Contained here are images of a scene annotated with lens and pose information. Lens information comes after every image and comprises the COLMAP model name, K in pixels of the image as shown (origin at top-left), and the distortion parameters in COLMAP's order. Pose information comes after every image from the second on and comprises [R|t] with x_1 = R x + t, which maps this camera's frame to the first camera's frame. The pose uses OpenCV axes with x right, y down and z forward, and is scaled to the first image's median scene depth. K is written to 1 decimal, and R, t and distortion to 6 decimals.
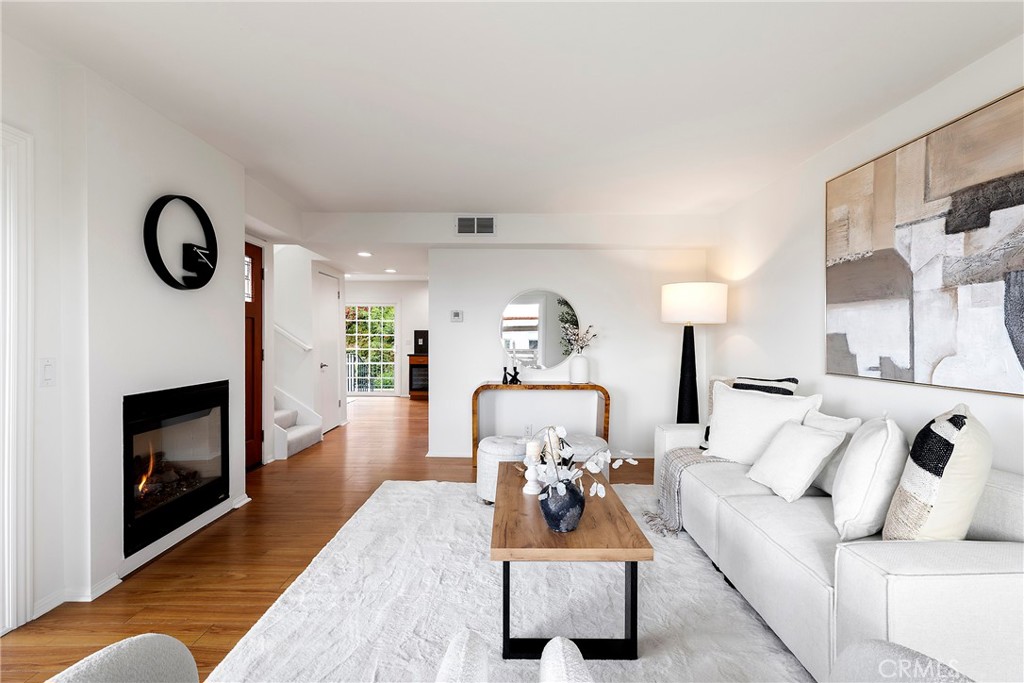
lens RADIAL K [[468.2, 0, 509.0], [0, 468.2, 340.2], [0, 0, 1]] dist [-0.002317, -0.000043]
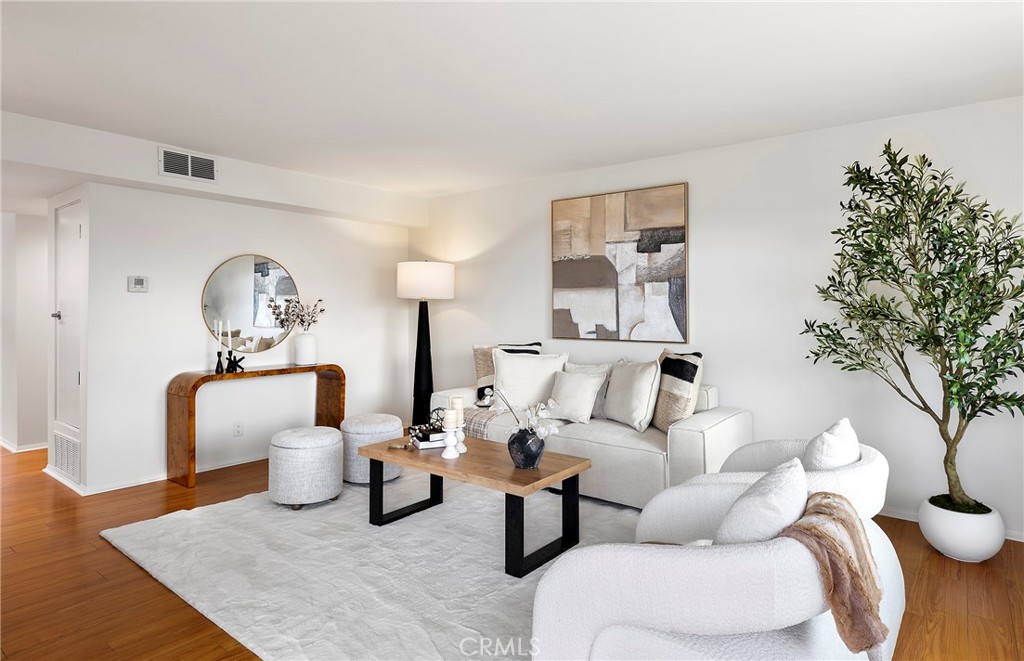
lens RADIAL K [[579.3, 0, 501.0], [0, 579.3, 297.3], [0, 0, 1]] dist [-0.006140, -0.000661]
pose [[0.618716, 0.010624, 0.785543, -0.865137], [0.008517, 0.999759, -0.020229, -0.017538], [-0.785569, 0.019206, 0.618476, 0.059742]]
